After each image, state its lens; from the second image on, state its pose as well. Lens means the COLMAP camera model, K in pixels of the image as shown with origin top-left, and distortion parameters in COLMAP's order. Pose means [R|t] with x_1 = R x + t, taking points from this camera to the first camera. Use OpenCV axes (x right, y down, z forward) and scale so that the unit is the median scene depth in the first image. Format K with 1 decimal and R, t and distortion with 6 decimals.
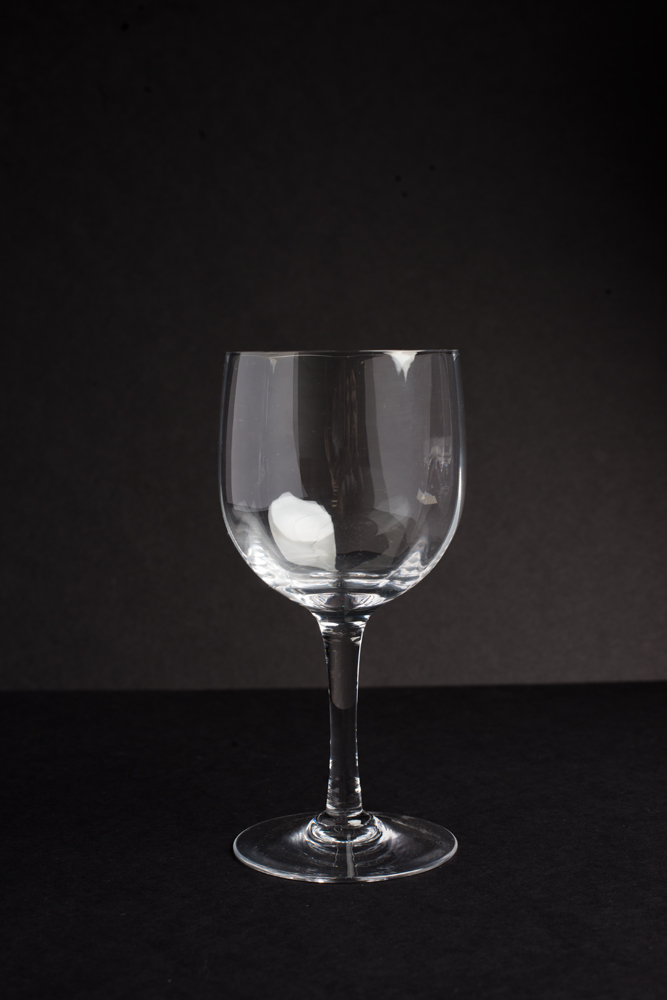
lens RADIAL K [[1586.8, 0, 338.0], [0, 1586.8, 501.2], [0, 0, 1]] dist [-0.129179, 0.000000]
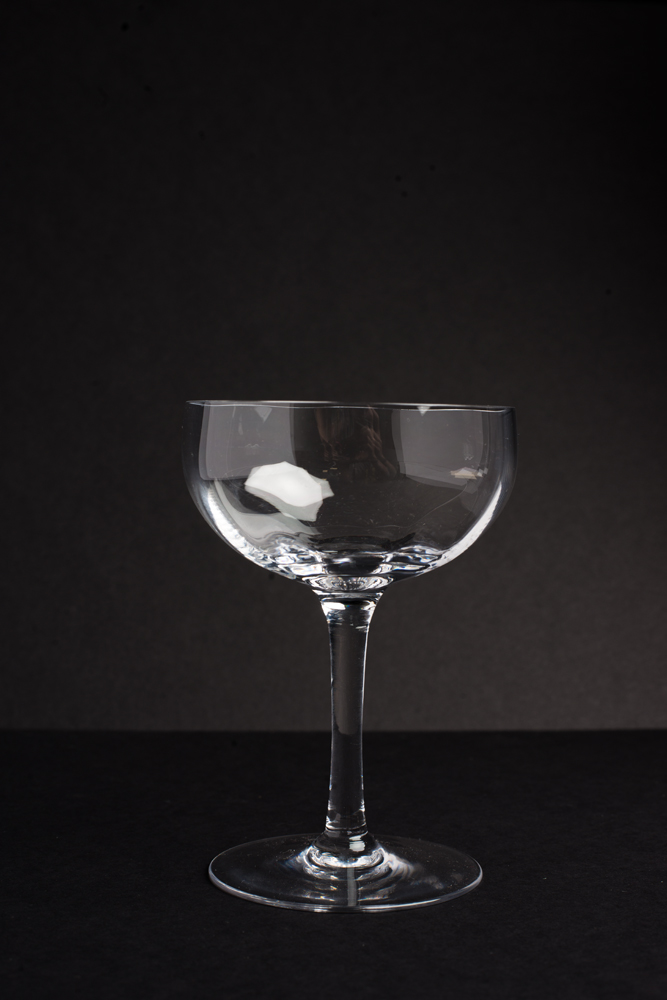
lens RADIAL K [[1586.8, 0, 335.8], [0, 1586.8, 498.1], [0, 0, 1]] dist [-0.129179, 0.000000]
pose [[0.999573, 0.018336, 0.022769, -0.018619], [-0.017112, 0.998455, -0.052874, 0.040441], [-0.023703, 0.052461, 0.998342, 0.125075]]
